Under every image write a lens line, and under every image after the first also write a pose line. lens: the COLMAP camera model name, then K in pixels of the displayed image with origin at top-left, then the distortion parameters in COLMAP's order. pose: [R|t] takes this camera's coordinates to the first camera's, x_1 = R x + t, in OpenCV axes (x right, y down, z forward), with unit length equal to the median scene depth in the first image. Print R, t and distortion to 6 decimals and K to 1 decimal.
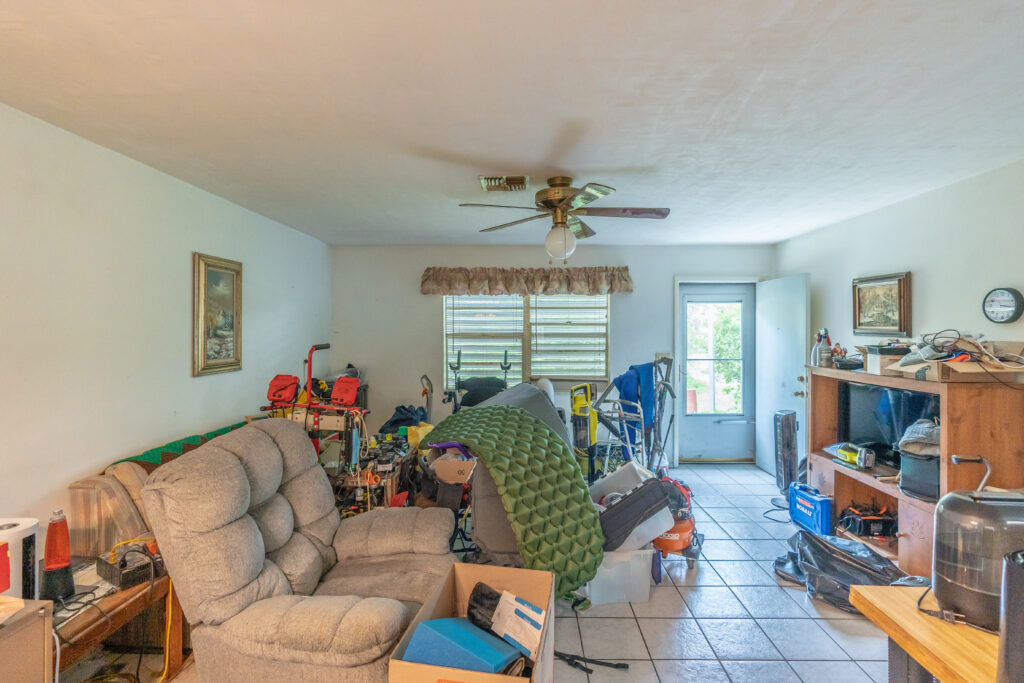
lens RADIAL K [[485.6, 0, 512.4], [0, 485.6, 334.2], [0, 0, 1]] dist [-0.004091, 0.000091]
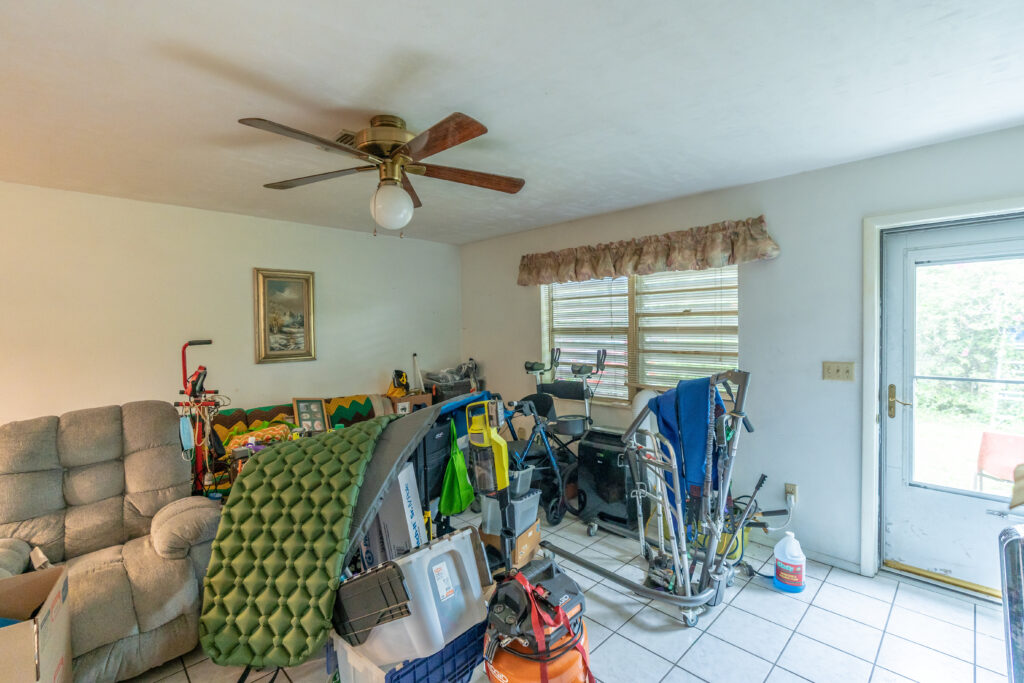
lens RADIAL K [[463.5, 0, 505.5], [0, 463.5, 340.3], [0, 0, 1]] dist [0.001530, 0.001107]
pose [[0.703160, 0.013270, -0.710908, 0.427816], [0.006220, 0.999673, 0.024813, -0.001105], [0.711005, -0.021869, 0.702847, 0.366918]]
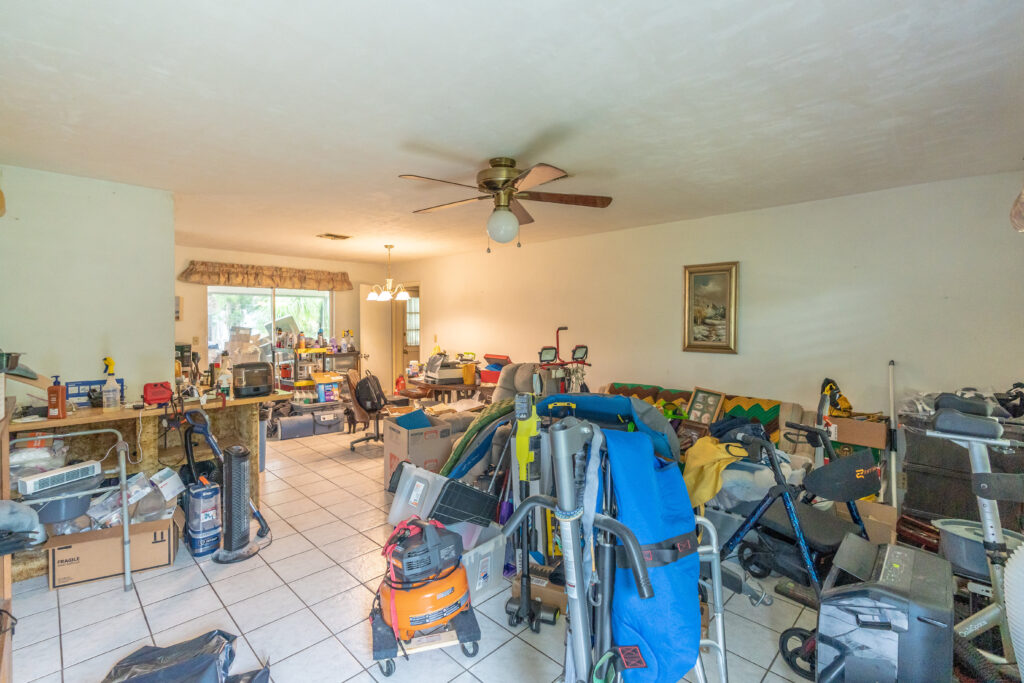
lens RADIAL K [[453.4, 0, 493.9], [0, 453.4, 339.7], [0, 0, 1]] dist [-0.000532, 0.001371]
pose [[-0.700922, 0.033230, -0.712464, 0.441033], [-0.007542, 0.998513, 0.053991, -0.010046], [0.713198, 0.043217, -0.699629, 0.947894]]
